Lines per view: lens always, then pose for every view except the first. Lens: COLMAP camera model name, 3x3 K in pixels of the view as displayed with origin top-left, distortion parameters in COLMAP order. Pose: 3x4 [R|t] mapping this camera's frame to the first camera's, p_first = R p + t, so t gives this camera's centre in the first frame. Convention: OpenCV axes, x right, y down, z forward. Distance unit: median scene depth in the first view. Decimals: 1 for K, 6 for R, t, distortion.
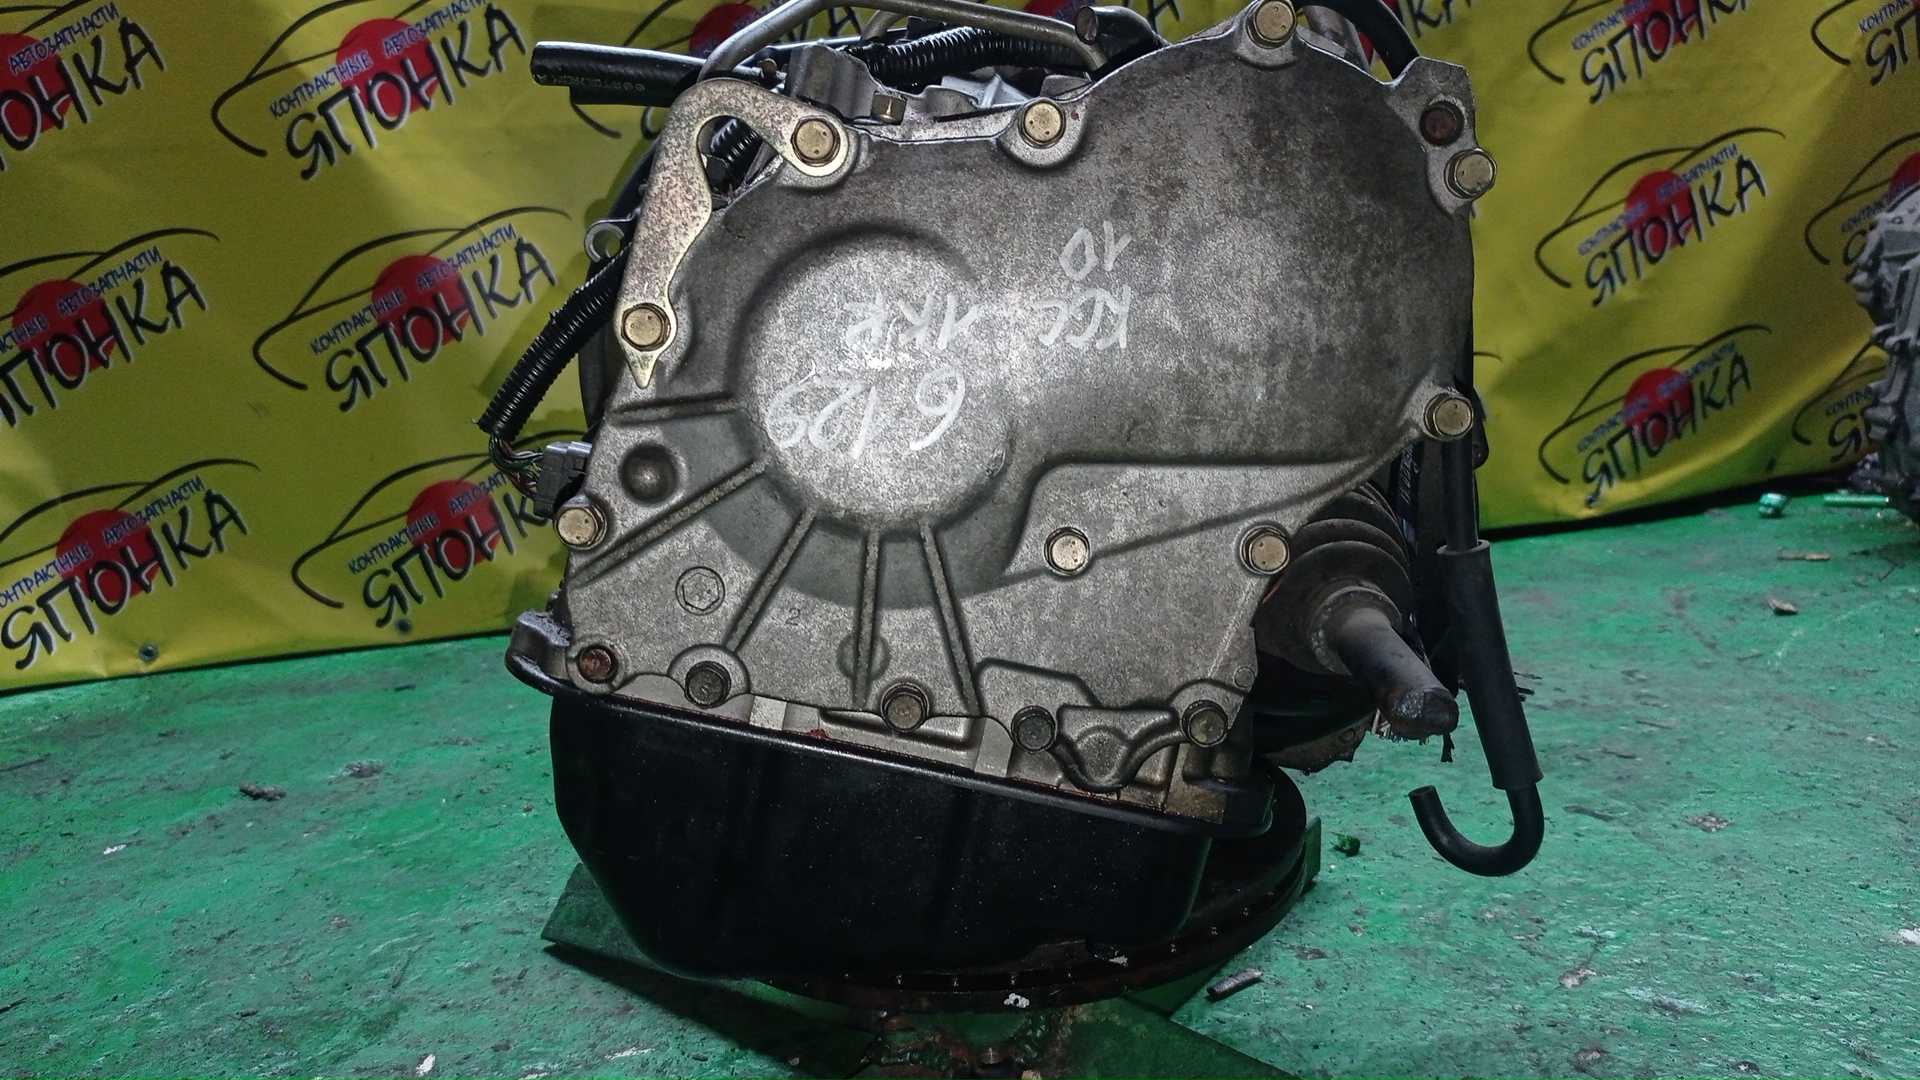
lens RADIAL K [[1755.5, 0, 933.5], [0, 1755.5, 577.4], [0, 0, 1]] dist [-0.000562, 0.008860]
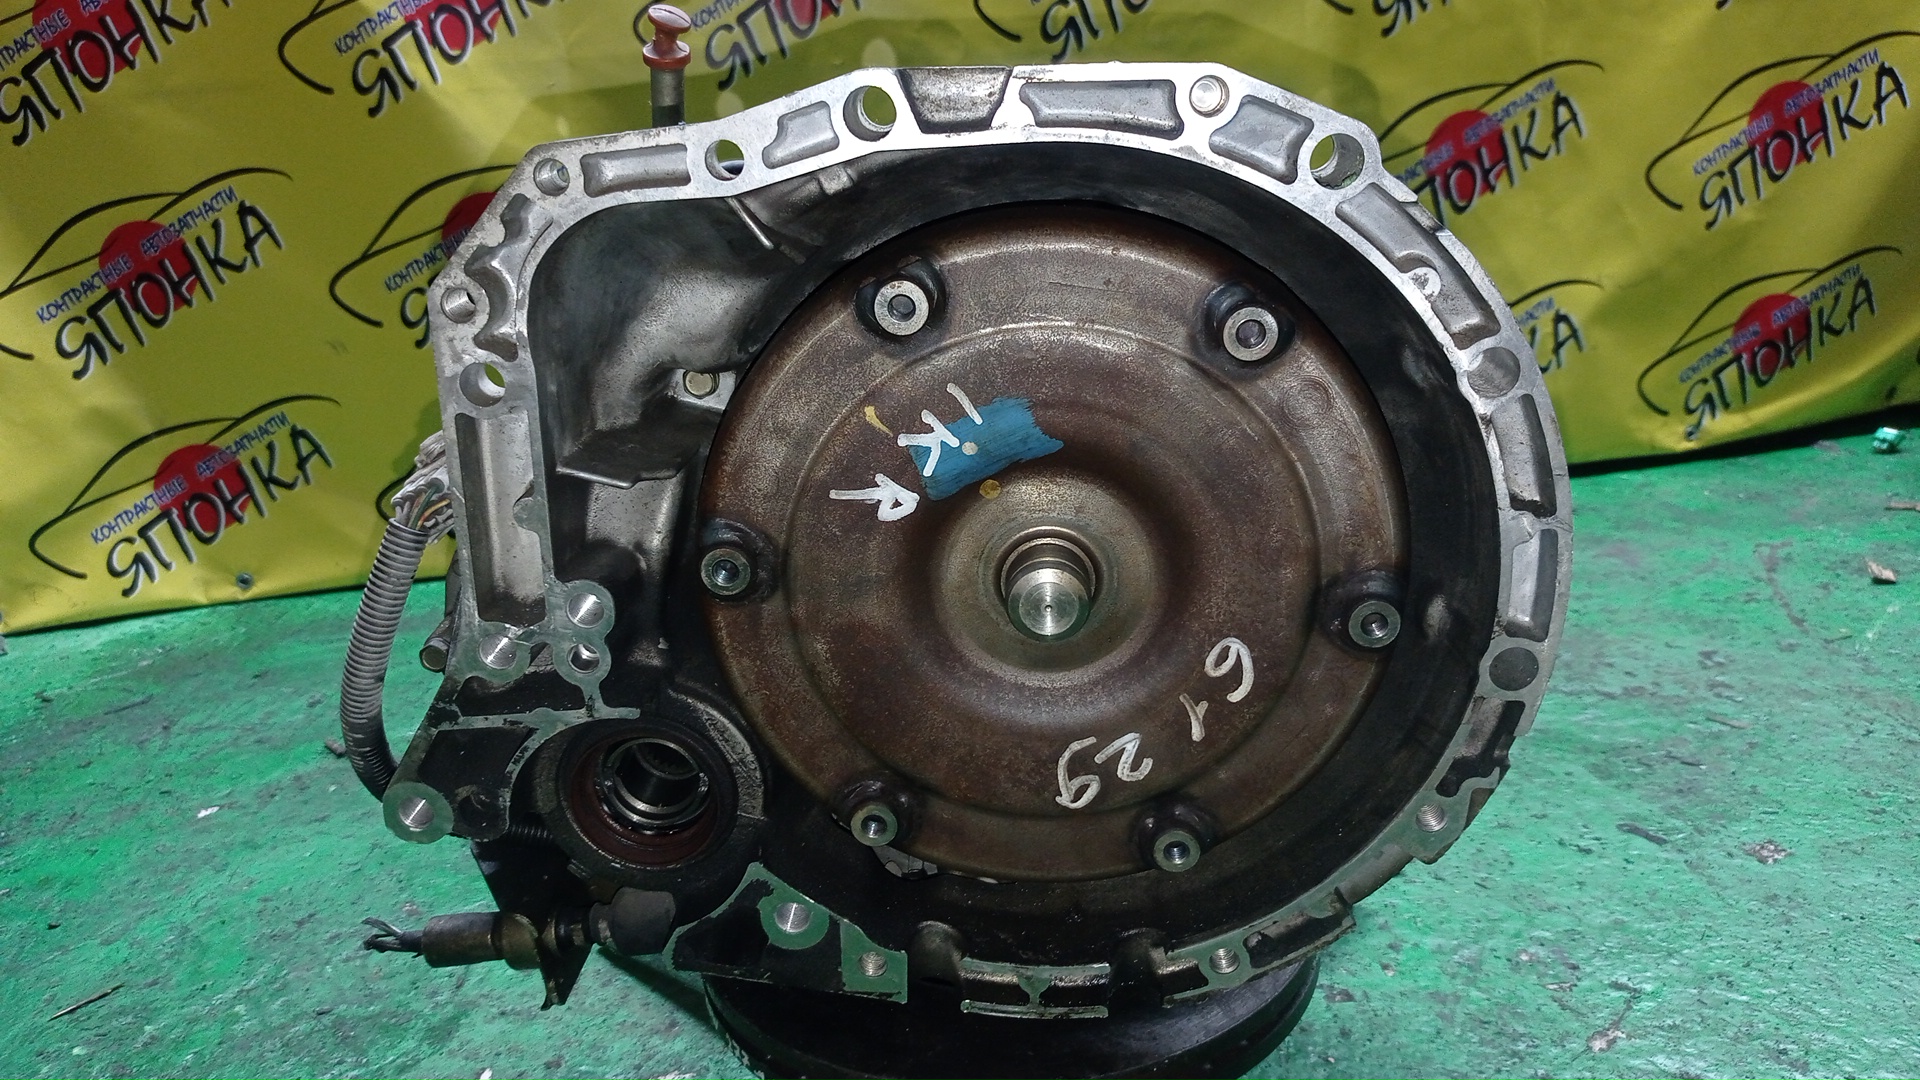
lens RADIAL K [[1743.2, 0, 912.9], [0, 1743.2, 563.7], [0, 0, 1]] dist [0.001601, 0.005704]
pose [[0.996558, 0.014670, -0.081590, 0.034461], [-0.003580, 0.990914, 0.134447, -0.117460], [0.082821, -0.133692, 0.987556, 0.015684]]
